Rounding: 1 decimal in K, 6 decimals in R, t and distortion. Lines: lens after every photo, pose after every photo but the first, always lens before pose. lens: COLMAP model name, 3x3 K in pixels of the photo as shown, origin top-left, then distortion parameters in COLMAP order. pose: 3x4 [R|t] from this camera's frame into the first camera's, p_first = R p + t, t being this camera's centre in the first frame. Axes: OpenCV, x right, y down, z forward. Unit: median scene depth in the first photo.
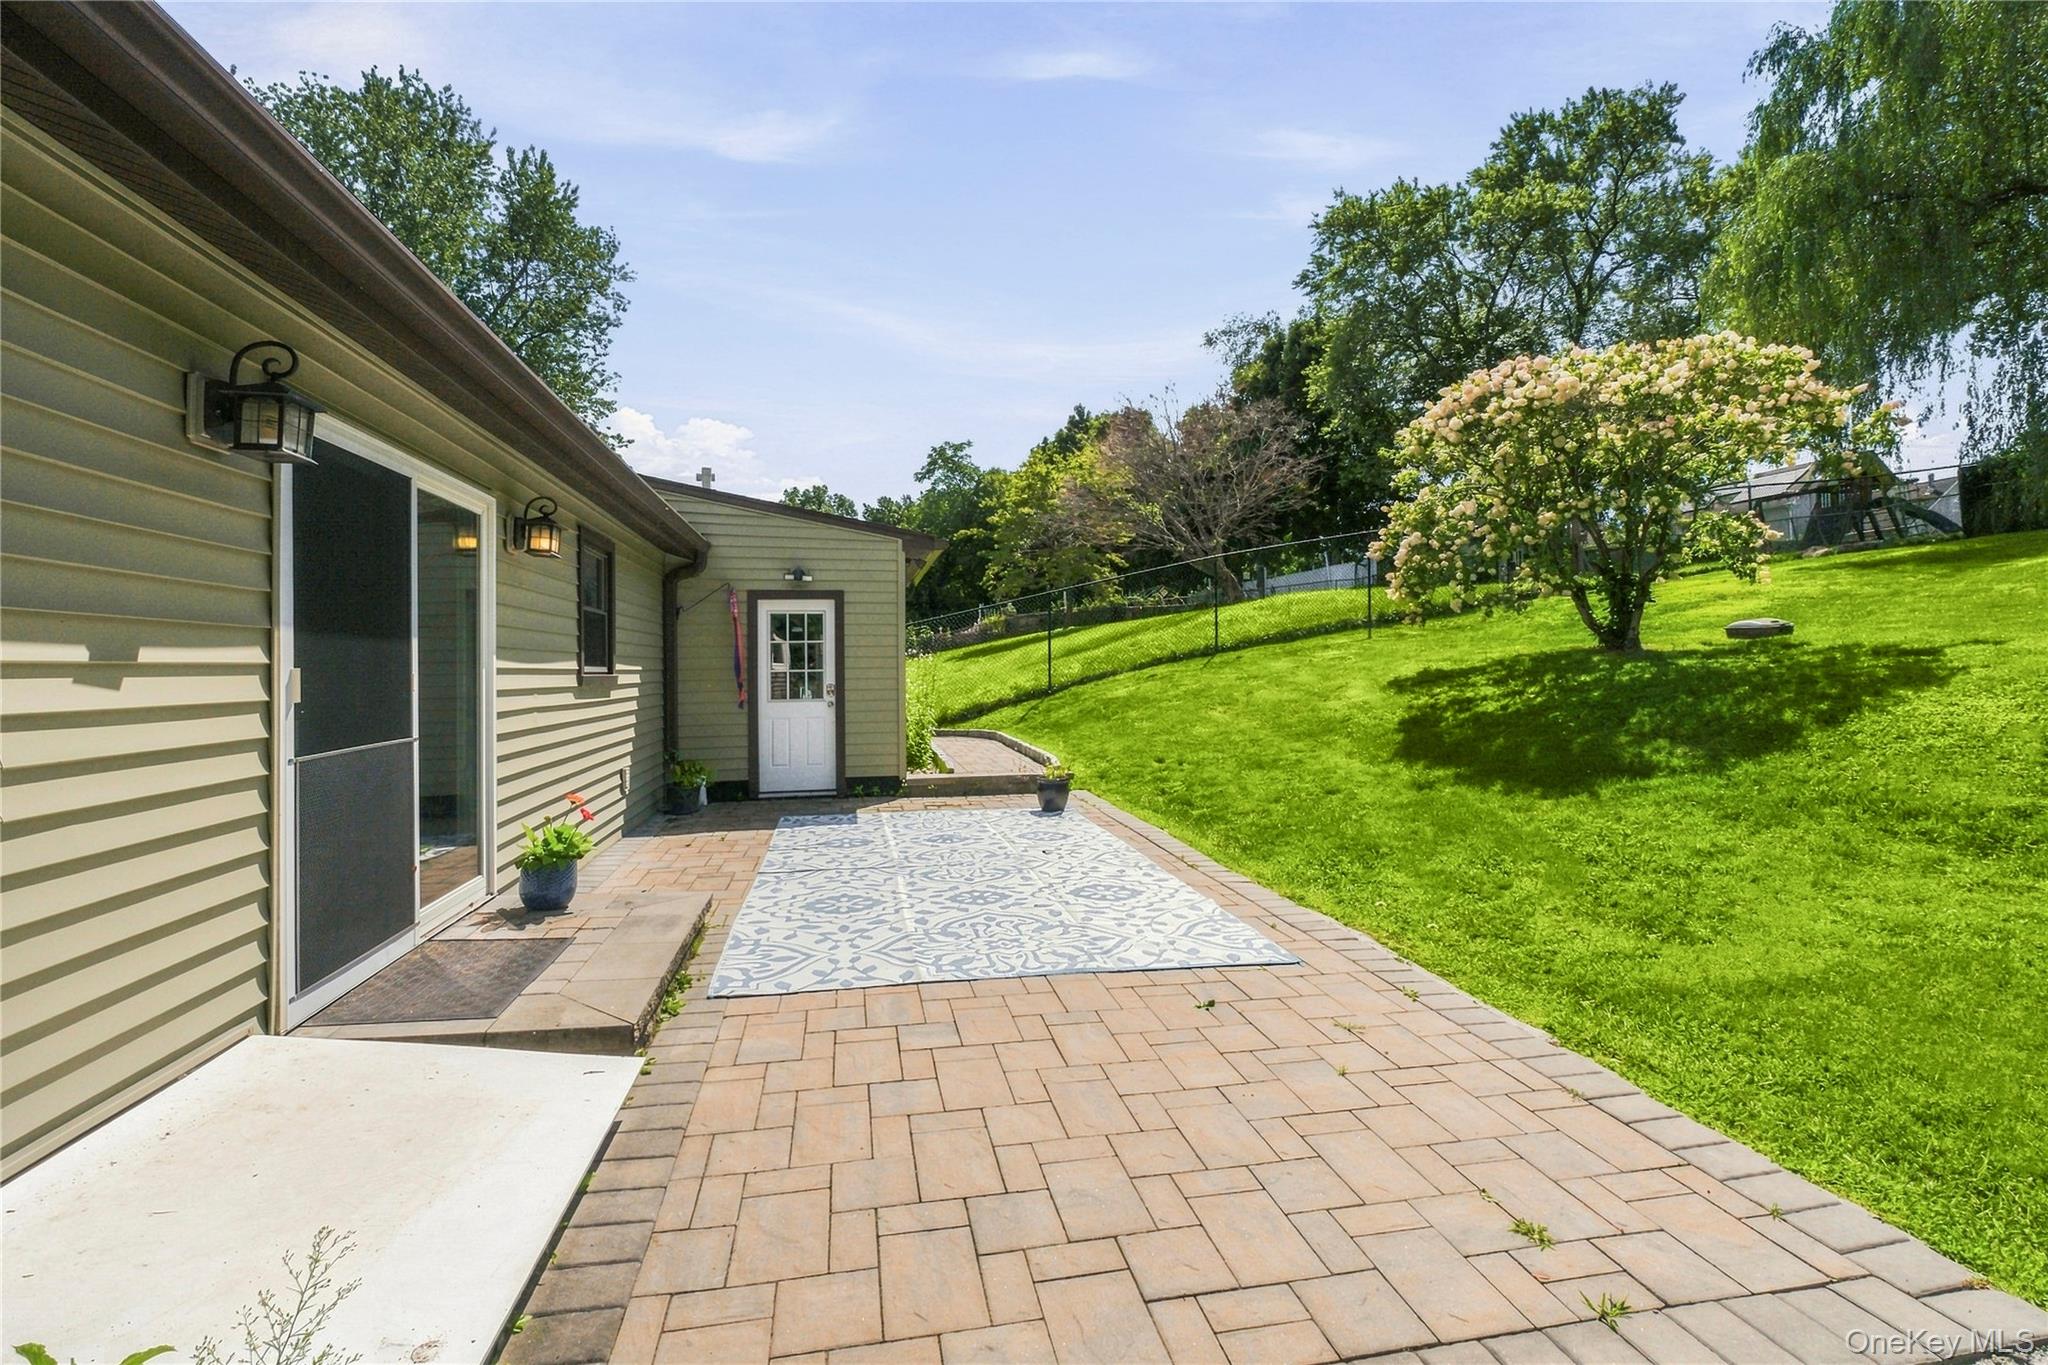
lens RADIAL K [[868.5, 0, 1037.2], [0, 868.5, 671.7], [0, 0, 1]] dist [-0.000327, 0.000009]
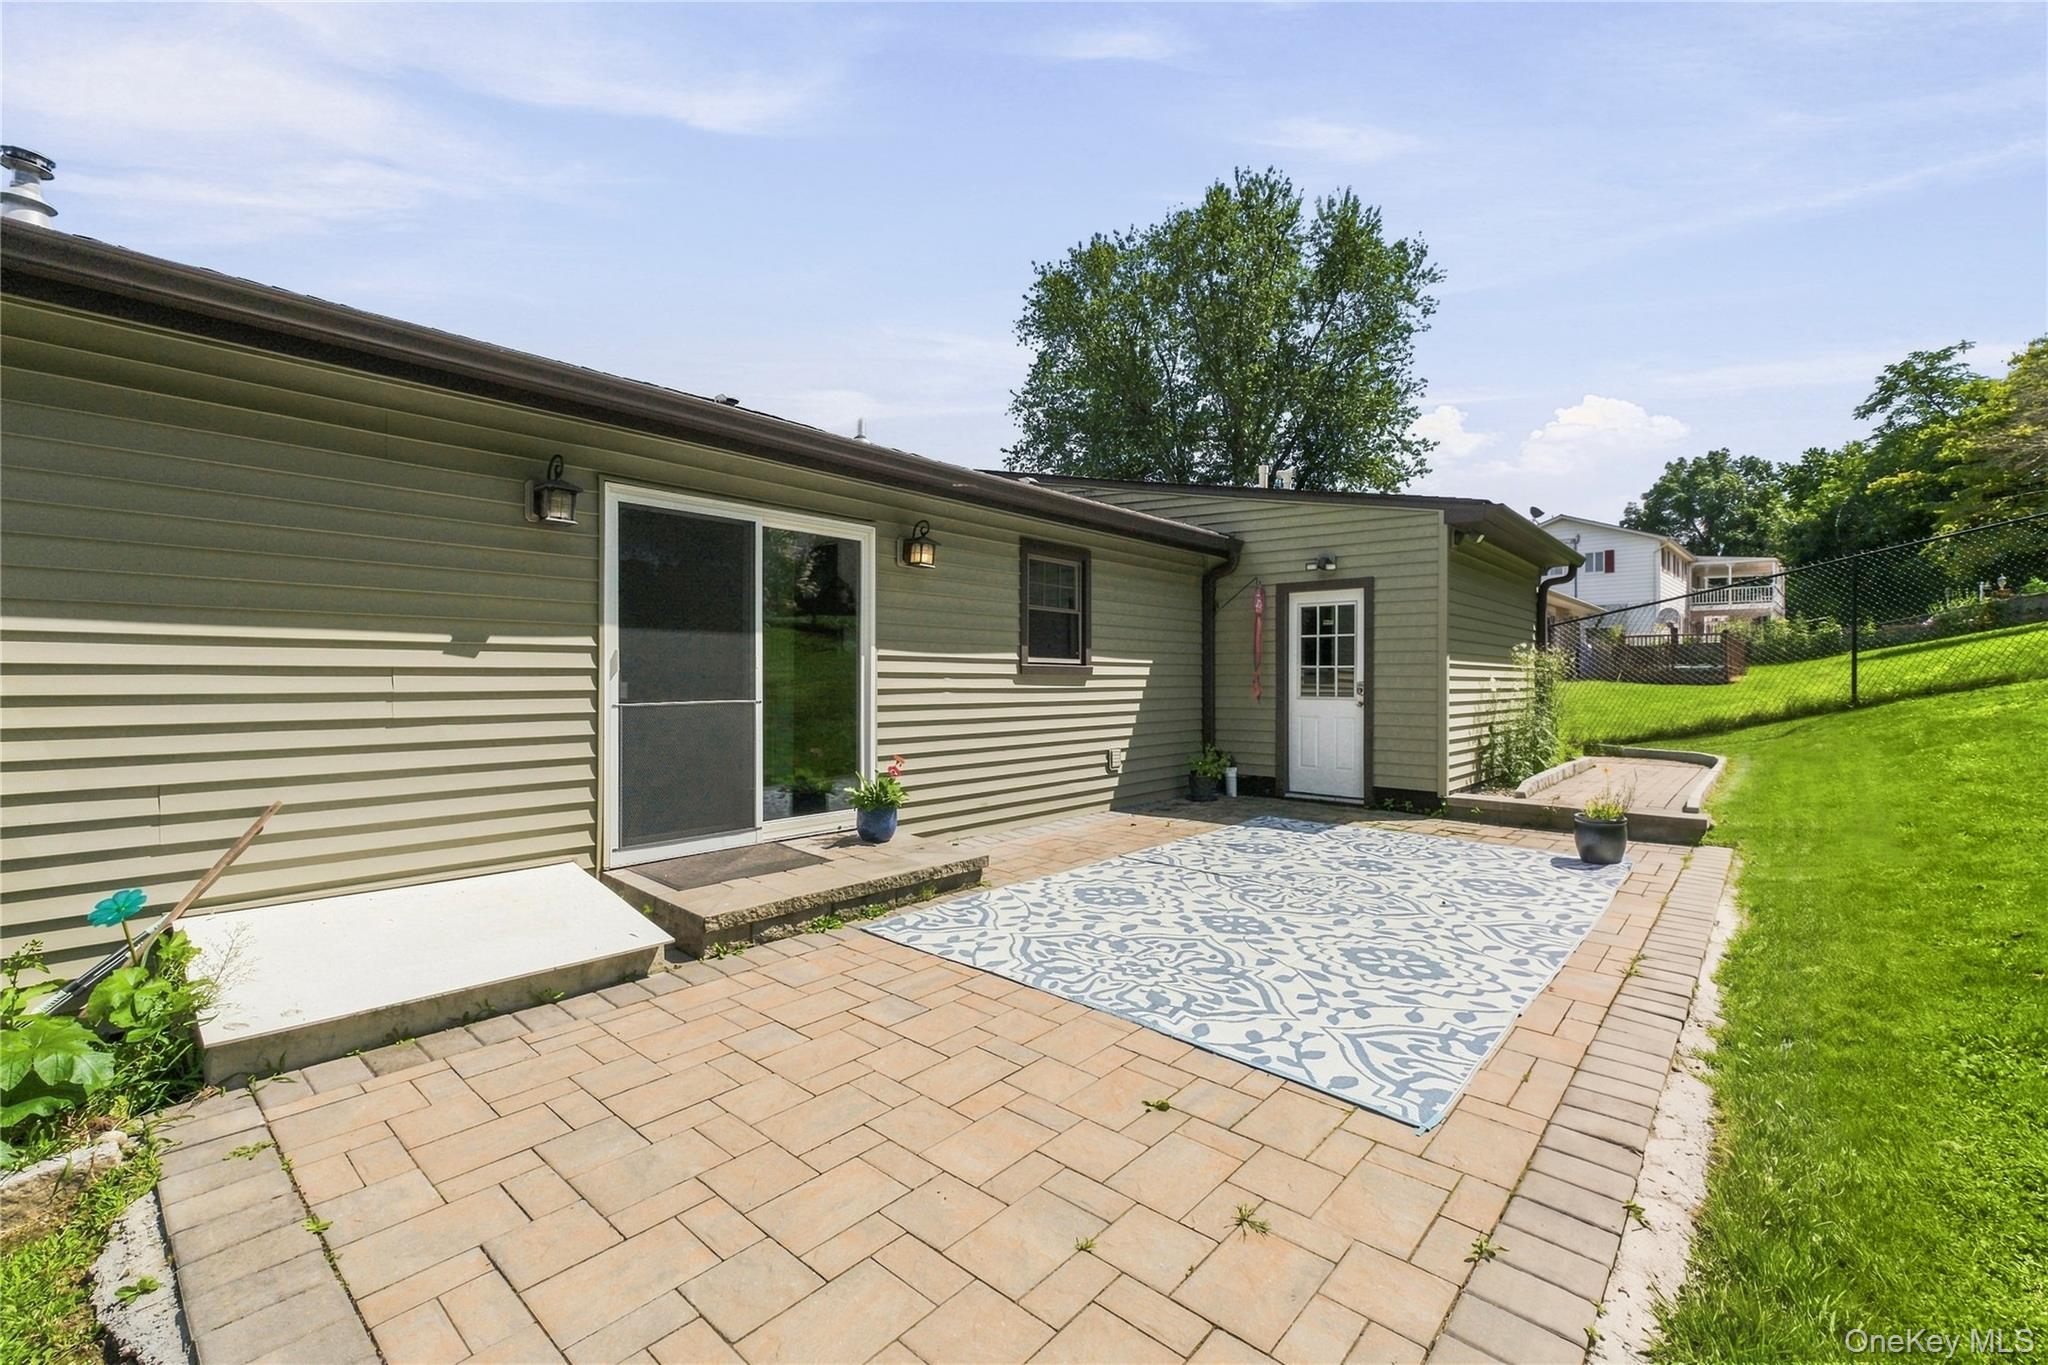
lens RADIAL K [[868.5, 0, 1051.9], [0, 868.5, 693.3], [0, 0, 1]] dist [-0.000327, 0.000009]
pose [[0.612058, 0.030259, -0.790233, 0.291377], [-0.014613, 0.999530, 0.026954, 0.006739], [0.790678, -0.004950, 0.612213, 0.197400]]
